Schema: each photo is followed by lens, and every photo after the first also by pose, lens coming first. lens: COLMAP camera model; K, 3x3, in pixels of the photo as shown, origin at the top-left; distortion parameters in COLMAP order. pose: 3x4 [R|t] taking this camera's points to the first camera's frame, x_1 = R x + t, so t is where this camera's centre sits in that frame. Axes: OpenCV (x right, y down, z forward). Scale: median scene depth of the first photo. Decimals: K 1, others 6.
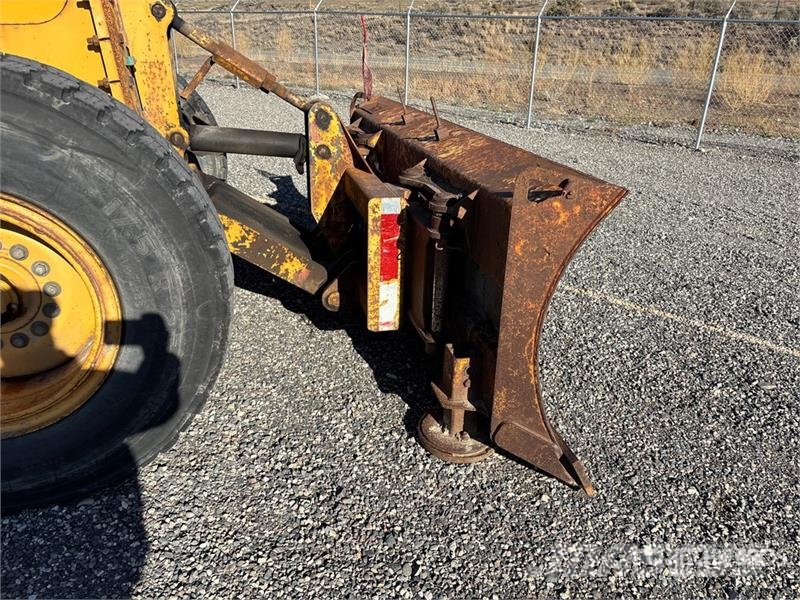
lens RADIAL K [[598.3, 0, 399.4], [0, 598.3, 300.8], [0, 0, 1]] dist [0.041392, -0.037718]
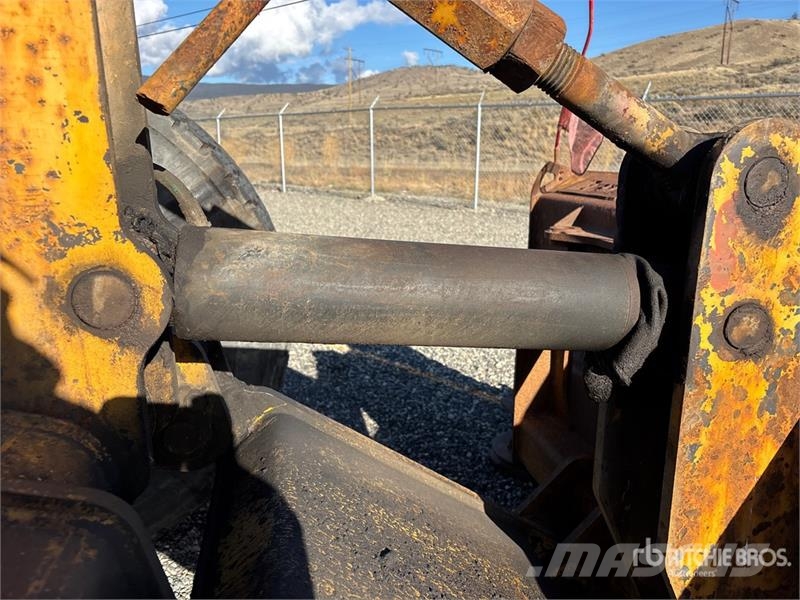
lens RADIAL K [[598.3, 0, 400.0], [0, 598.3, 300.2], [0, 0, 1]] dist [0.041392, -0.037718]
pose [[0.998432, -0.012955, -0.054463, -0.029697], [0.003854, 0.986456, -0.163980, -0.026782], [0.055850, 0.163513, 0.984959, 0.092048]]
